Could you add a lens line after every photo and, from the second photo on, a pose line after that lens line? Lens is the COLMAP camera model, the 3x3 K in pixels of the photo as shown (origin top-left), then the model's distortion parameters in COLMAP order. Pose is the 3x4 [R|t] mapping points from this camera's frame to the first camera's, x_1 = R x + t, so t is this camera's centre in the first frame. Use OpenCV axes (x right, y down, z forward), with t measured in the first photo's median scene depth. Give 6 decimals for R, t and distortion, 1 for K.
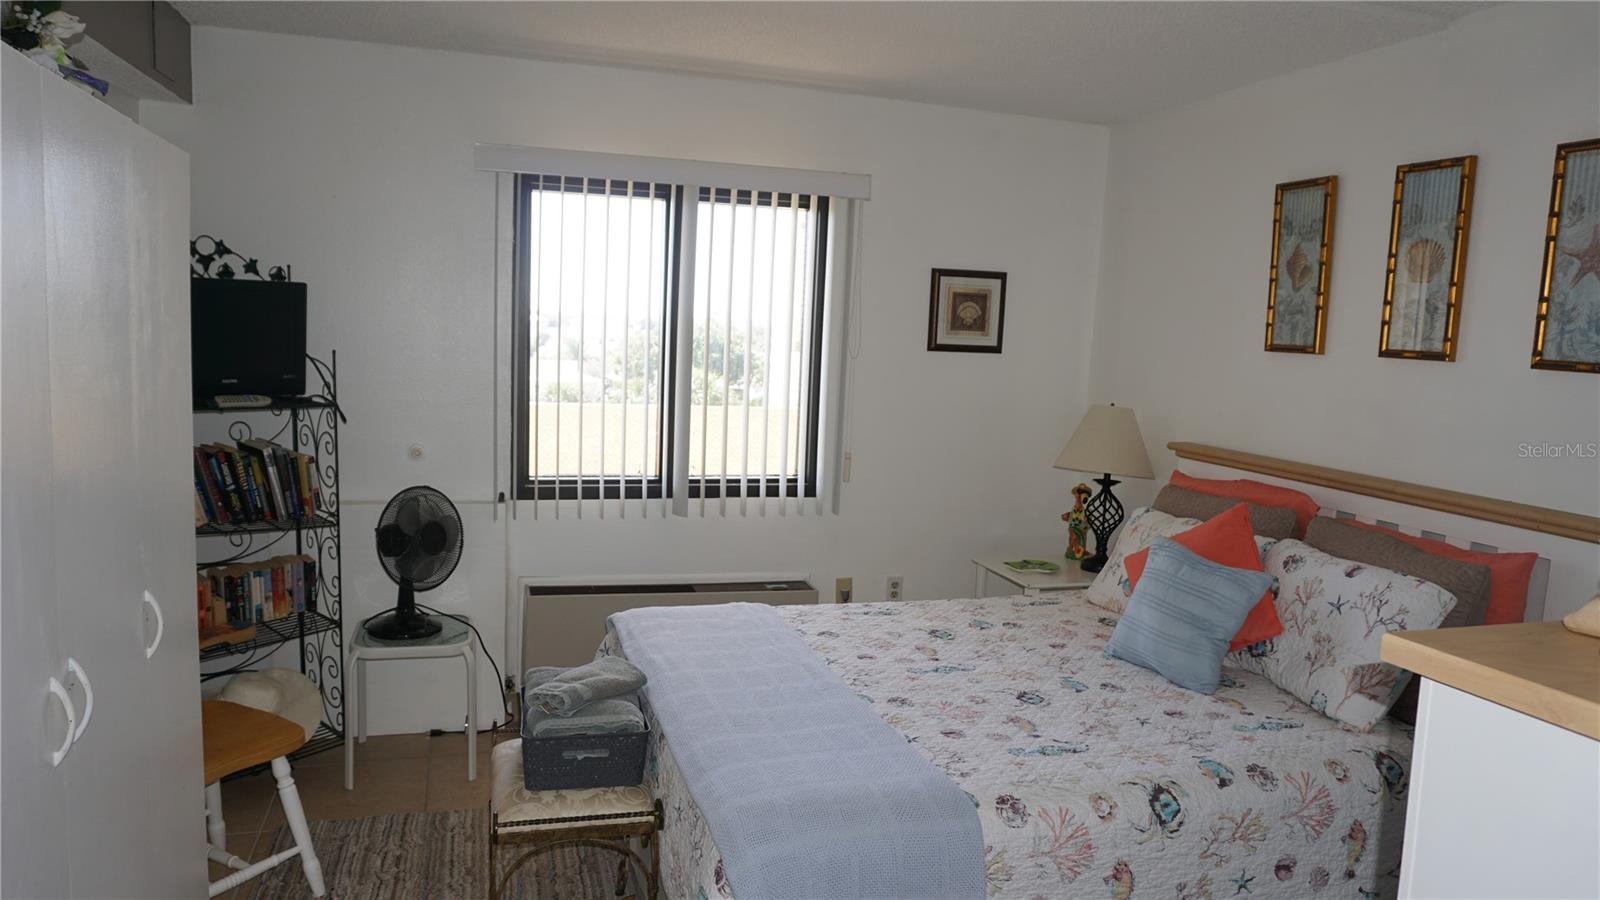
lens RADIAL K [[1067.8, 0, 799.1], [0, 1067.8, 453.3], [0, 0, 1]] dist [-0.054343, 0.037344]
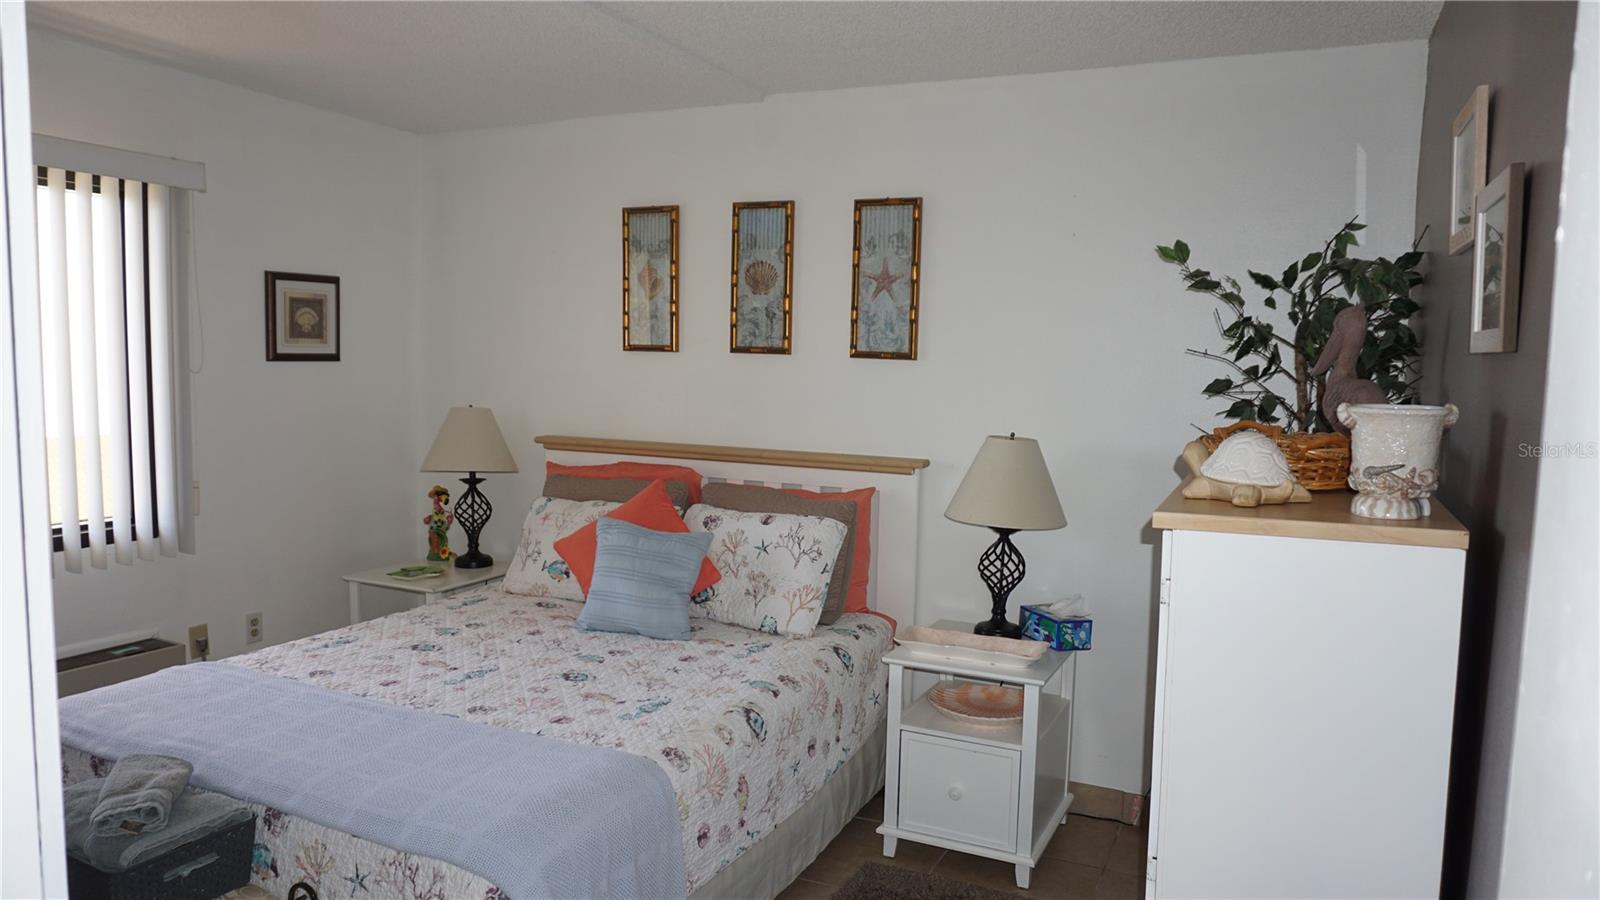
lens RADIAL K [[1067.8, 0, 806.7], [0, 1067.8, 453.1], [0, 0, 1]] dist [-0.054343, 0.037344]
pose [[0.670664, -0.095147, 0.735634, -0.357480], [0.095041, 0.994587, 0.041993, -0.017351], [-0.735647, 0.041752, 0.676077, 0.075794]]
